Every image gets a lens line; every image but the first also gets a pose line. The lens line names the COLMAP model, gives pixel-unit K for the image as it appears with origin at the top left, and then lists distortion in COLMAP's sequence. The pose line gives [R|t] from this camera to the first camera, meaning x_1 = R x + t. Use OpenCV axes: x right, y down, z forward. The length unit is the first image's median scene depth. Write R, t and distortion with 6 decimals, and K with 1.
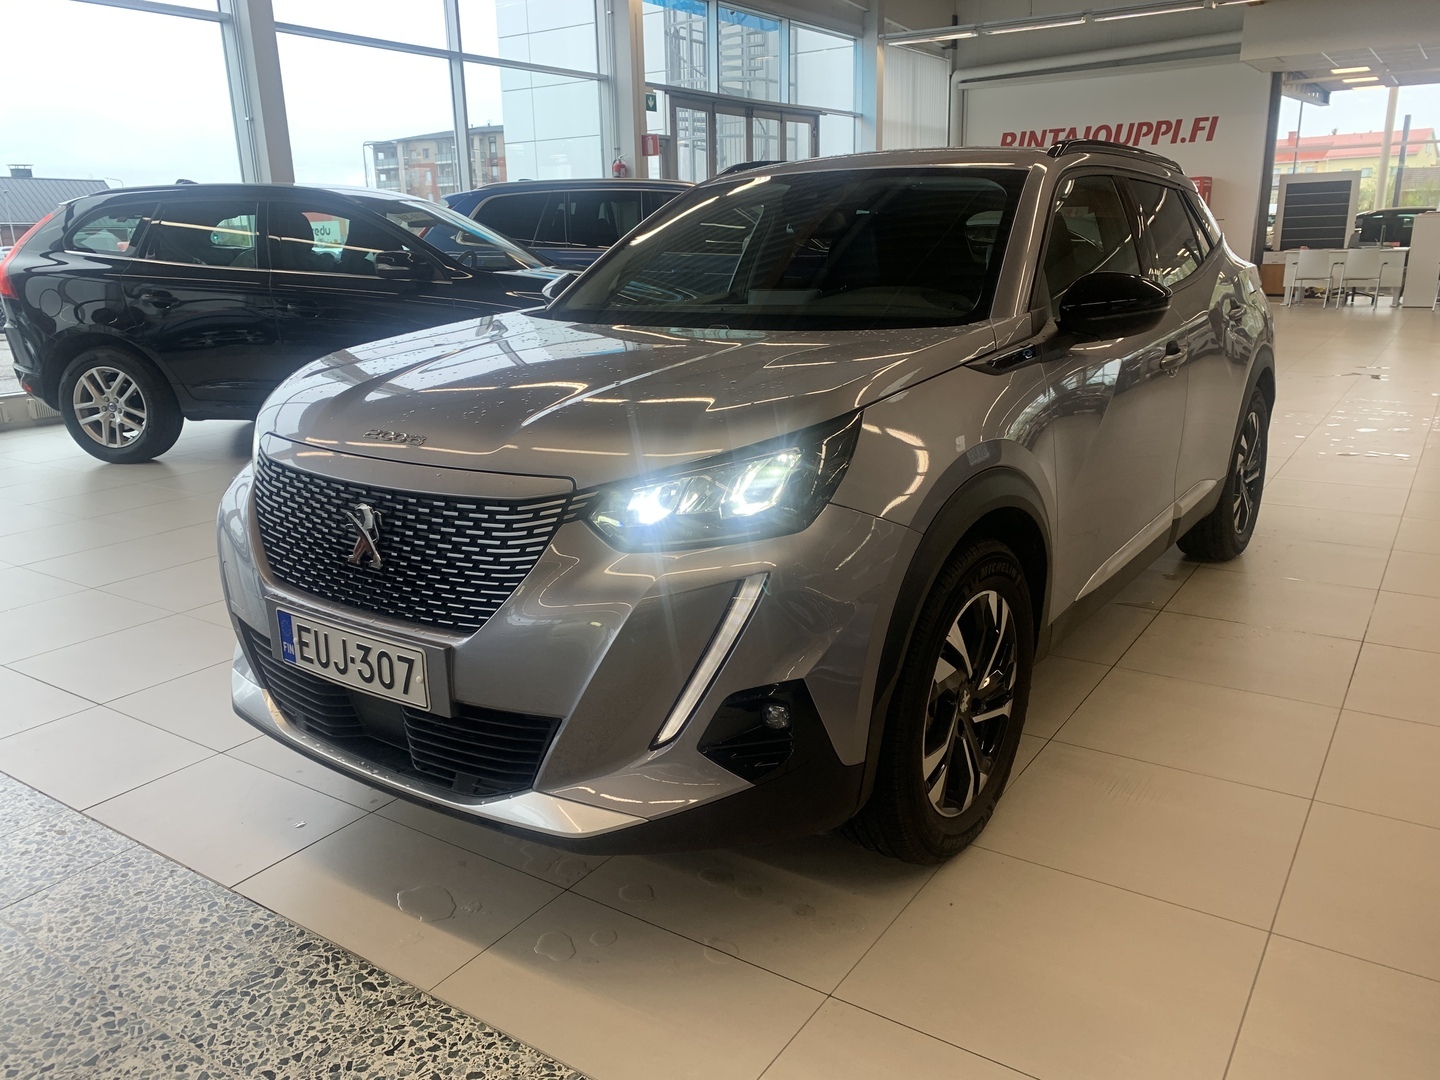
lens RADIAL K [[1097.6, 0, 720.0], [0, 1097.6, 540.0], [0, 0, 1]] dist [-0.003057, 0.001135]
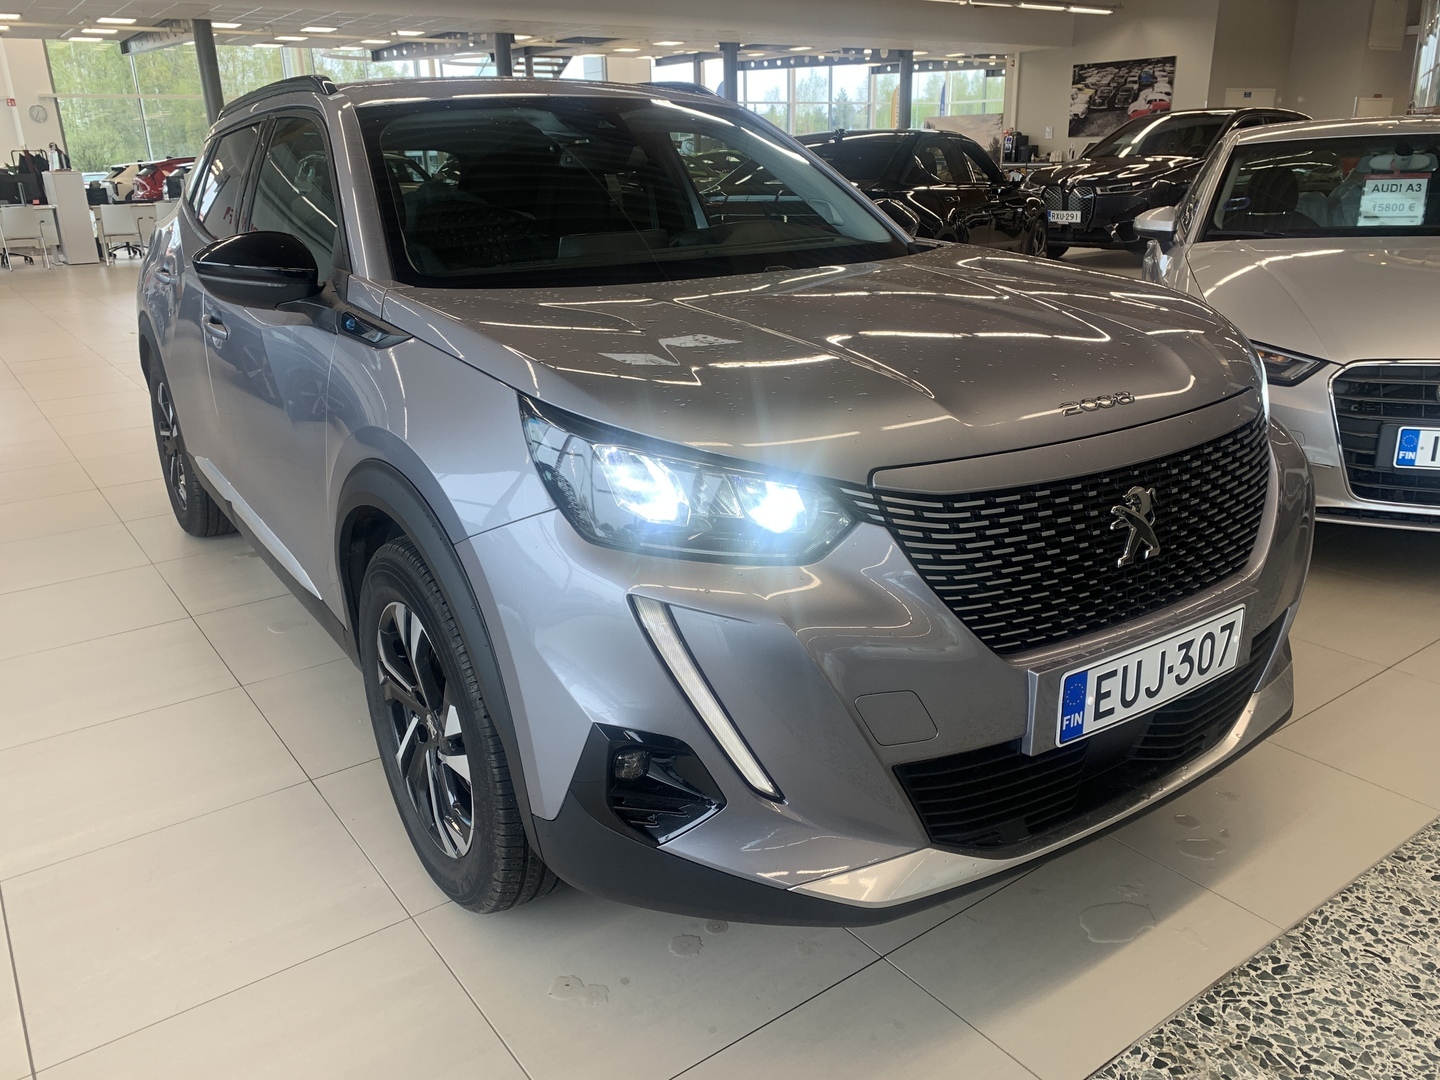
lens RADIAL K [[1098.2, 0, 720.0], [0, 1098.2, 540.0], [0, 0, 1]] dist [0.012014, 0.002387]
pose [[0.343970, -0.287020, 0.894038, -1.152082], [0.260065, 0.944010, 0.203006, -0.237813], [-0.902247, 0.162680, 0.399355, 0.942520]]
